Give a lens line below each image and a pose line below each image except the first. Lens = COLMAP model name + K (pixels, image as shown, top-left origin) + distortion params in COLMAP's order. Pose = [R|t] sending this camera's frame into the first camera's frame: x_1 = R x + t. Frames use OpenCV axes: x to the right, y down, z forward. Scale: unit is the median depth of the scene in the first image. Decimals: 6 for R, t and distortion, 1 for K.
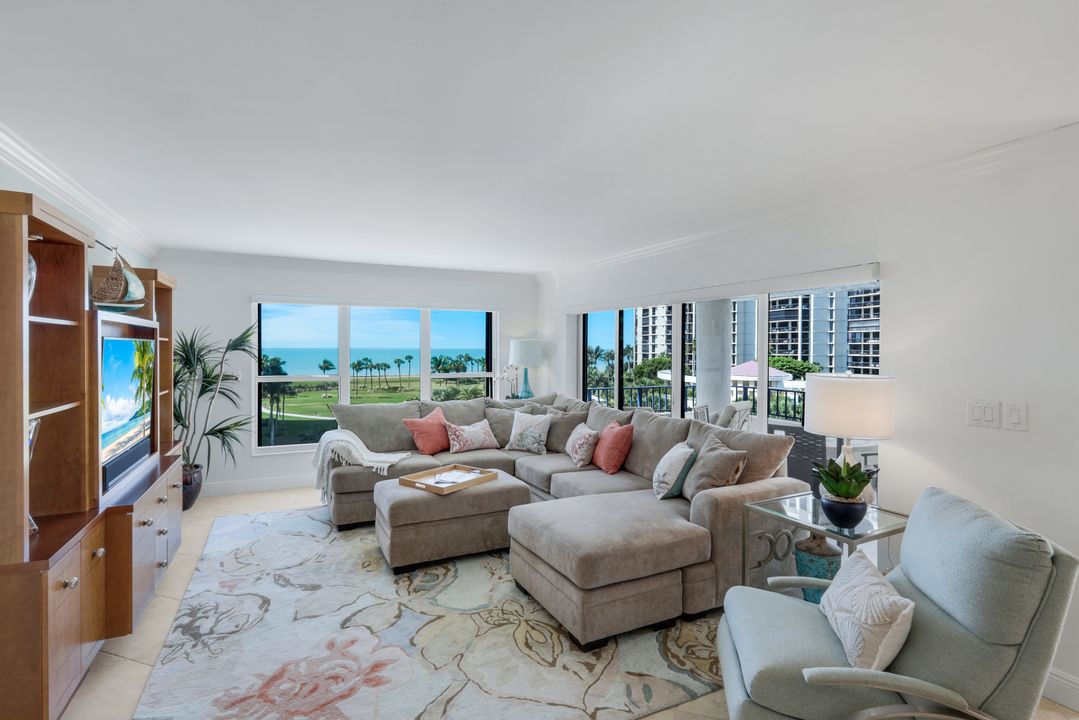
lens RADIAL K [[518.3, 0, 537.9], [0, 518.3, 354.3], [0, 0, 1]] dist [0.002060, -0.001352]
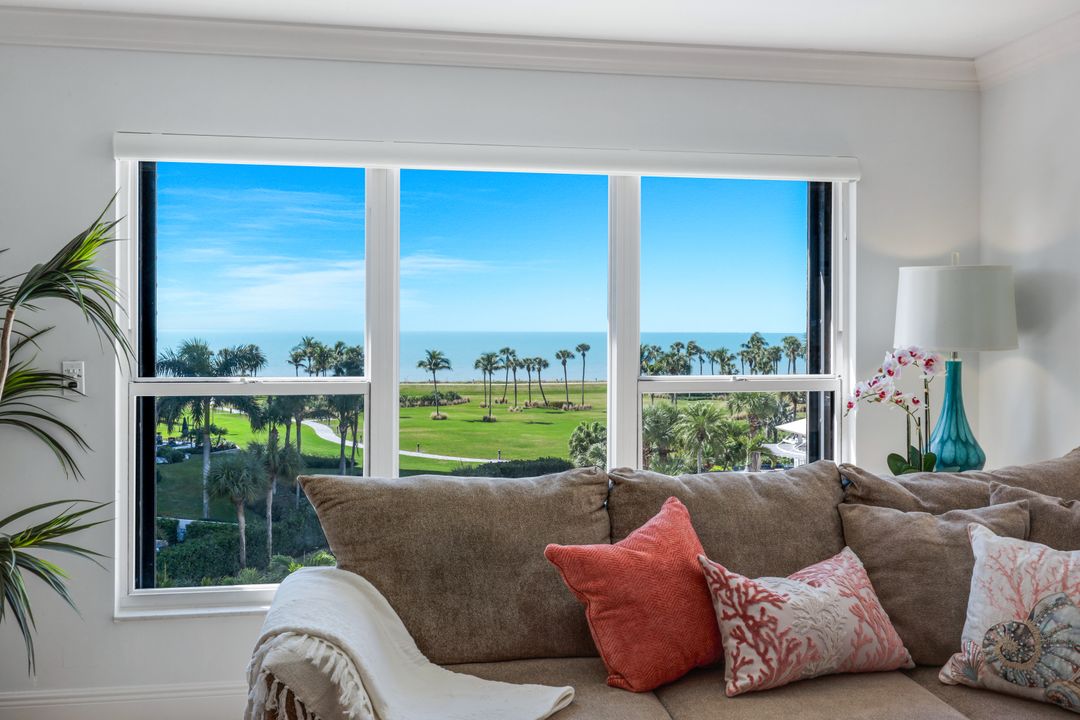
lens RADIAL K [[988.0, 0, 543.8], [0, 988.0, 329.6], [0, 0, 1]] dist [-0.002846, 0.000000]
pose [[0.960150, -0.001903, -0.279478, -0.107011], [-0.001634, 0.999921, -0.012424, 0.018295], [0.279480, 0.012386, 0.960072, 0.456338]]
